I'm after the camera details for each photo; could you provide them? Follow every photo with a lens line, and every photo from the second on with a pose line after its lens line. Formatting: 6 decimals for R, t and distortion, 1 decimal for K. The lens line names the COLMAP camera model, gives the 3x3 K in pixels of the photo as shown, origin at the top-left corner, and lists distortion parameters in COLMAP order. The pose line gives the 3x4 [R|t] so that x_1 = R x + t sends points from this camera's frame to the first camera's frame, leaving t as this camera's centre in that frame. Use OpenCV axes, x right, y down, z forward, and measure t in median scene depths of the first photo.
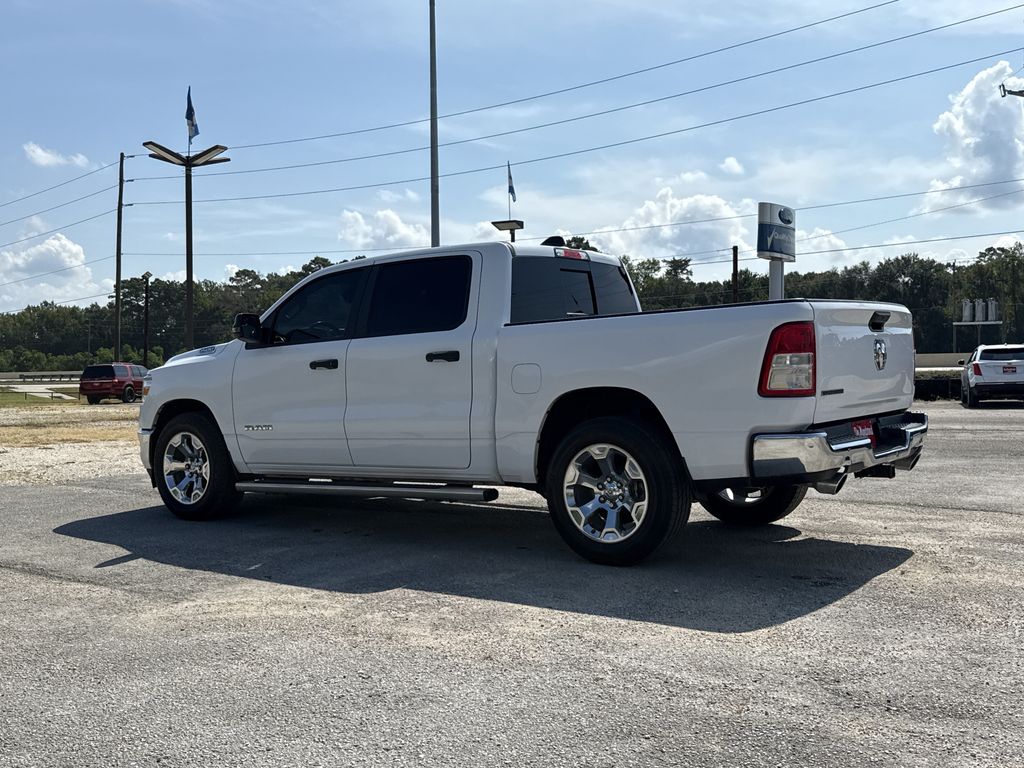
lens RADIAL K [[1056.2, 0, 512.0], [0, 1056.2, 384.0], [0, 0, 1]] dist [0.073830, 0.002939]
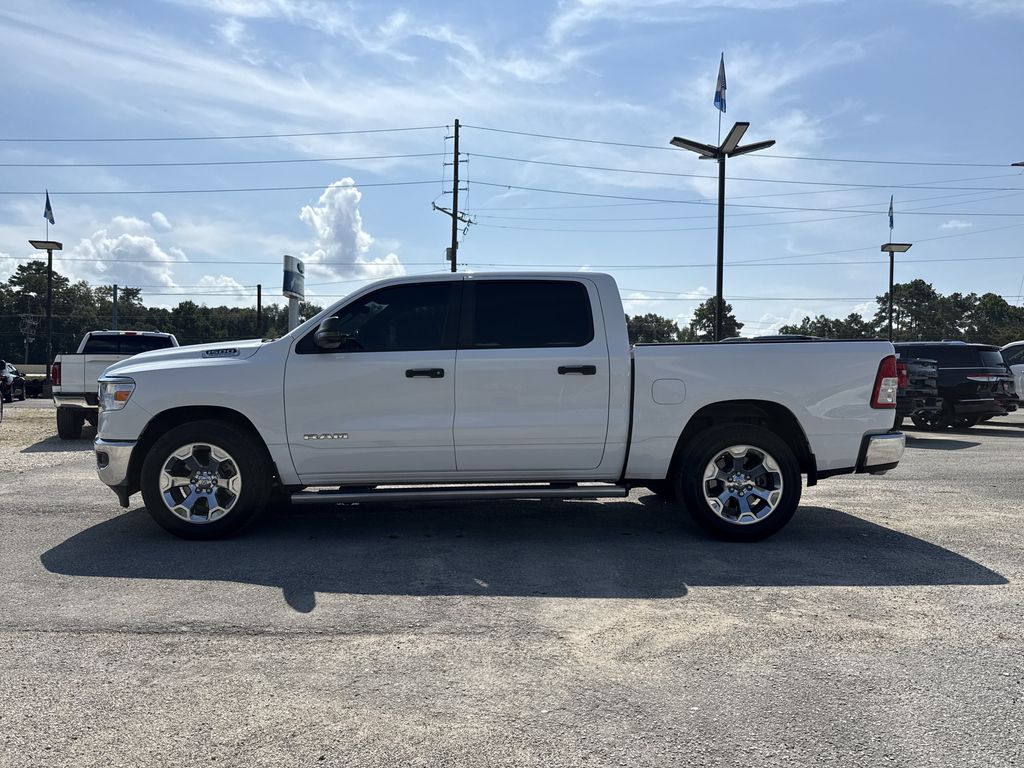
lens RADIAL K [[725.3, 0, 513.1], [0, 725.3, 395.8], [0, 0, 1]] dist [0.089210, -0.112622]
pose [[0.794757, 0.008151, 0.606873, -0.490891], [-0.014821, 0.999872, 0.005980, -0.001979], [-0.606747, -0.013748, 0.794776, 0.363486]]
